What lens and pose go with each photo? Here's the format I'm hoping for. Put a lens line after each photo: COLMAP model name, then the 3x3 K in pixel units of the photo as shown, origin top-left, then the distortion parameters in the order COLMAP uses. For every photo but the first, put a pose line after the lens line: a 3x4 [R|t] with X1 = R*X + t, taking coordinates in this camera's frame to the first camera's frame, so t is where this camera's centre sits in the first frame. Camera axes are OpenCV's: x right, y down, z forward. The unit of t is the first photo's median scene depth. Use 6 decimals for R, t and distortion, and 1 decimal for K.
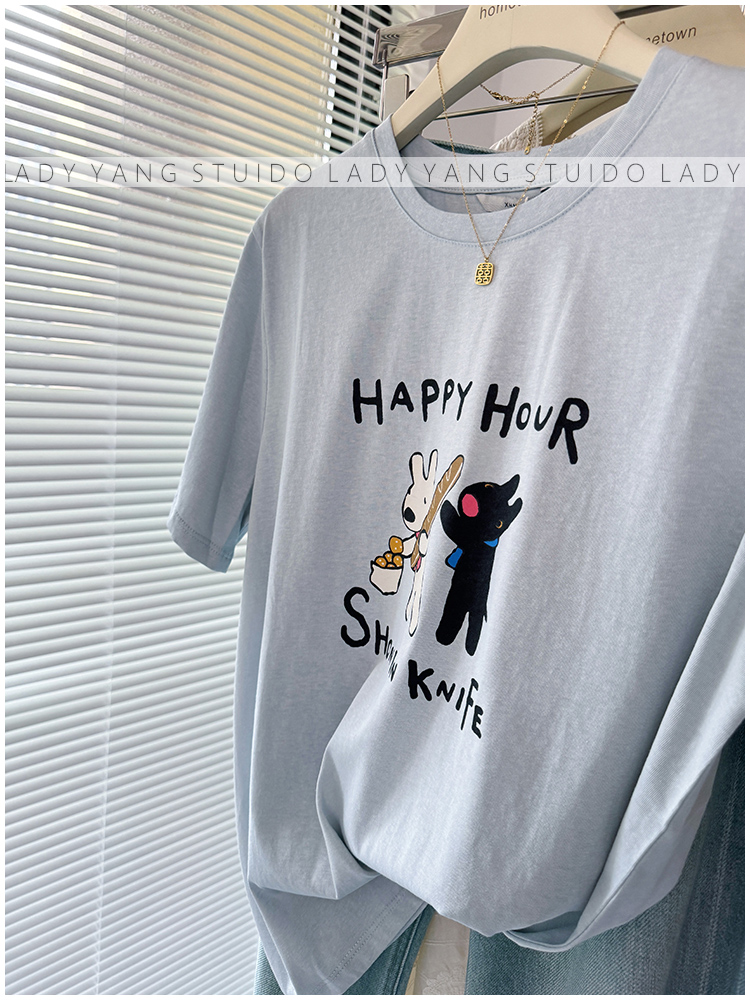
lens RADIAL K [[708.1, 0, 384.3], [0, 708.1, 508.1], [0, 0, 1]] dist [0.075668, -0.089636]
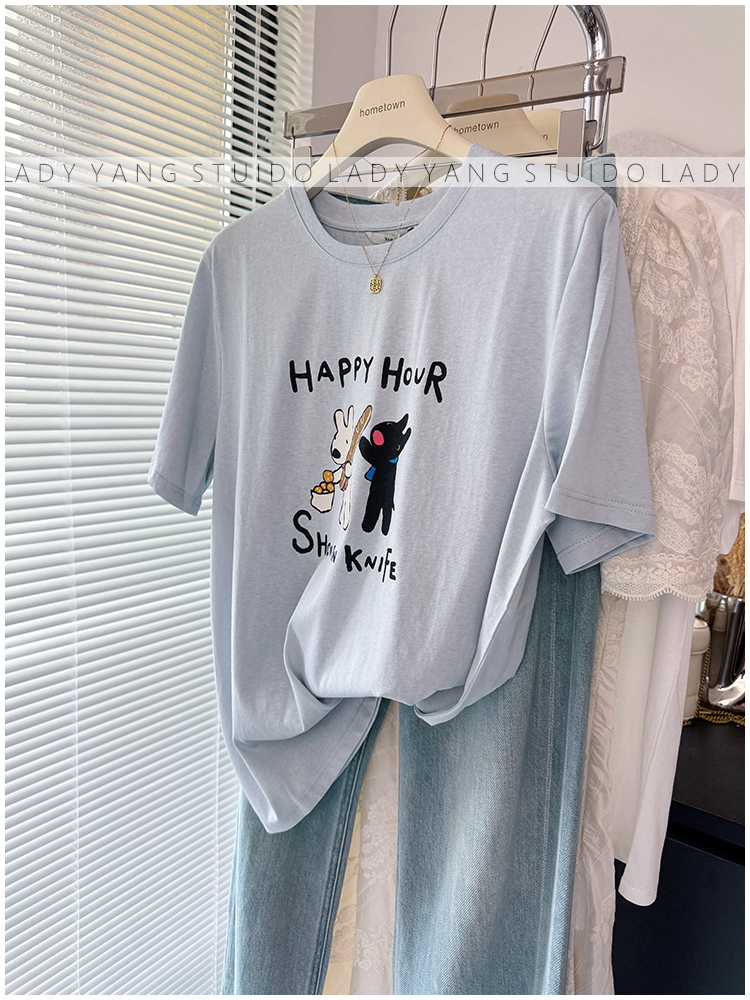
lens RADIAL K [[708.1, 0, 386.6], [0, 708.1, 513.1], [0, 0, 1]] dist [0.075668, -0.089636]
pose [[0.986985, -0.073346, 0.143110, -0.081730], [0.074417, 0.997225, -0.002139, 0.146859], [-0.142556, 0.012761, 0.989705, -0.457962]]
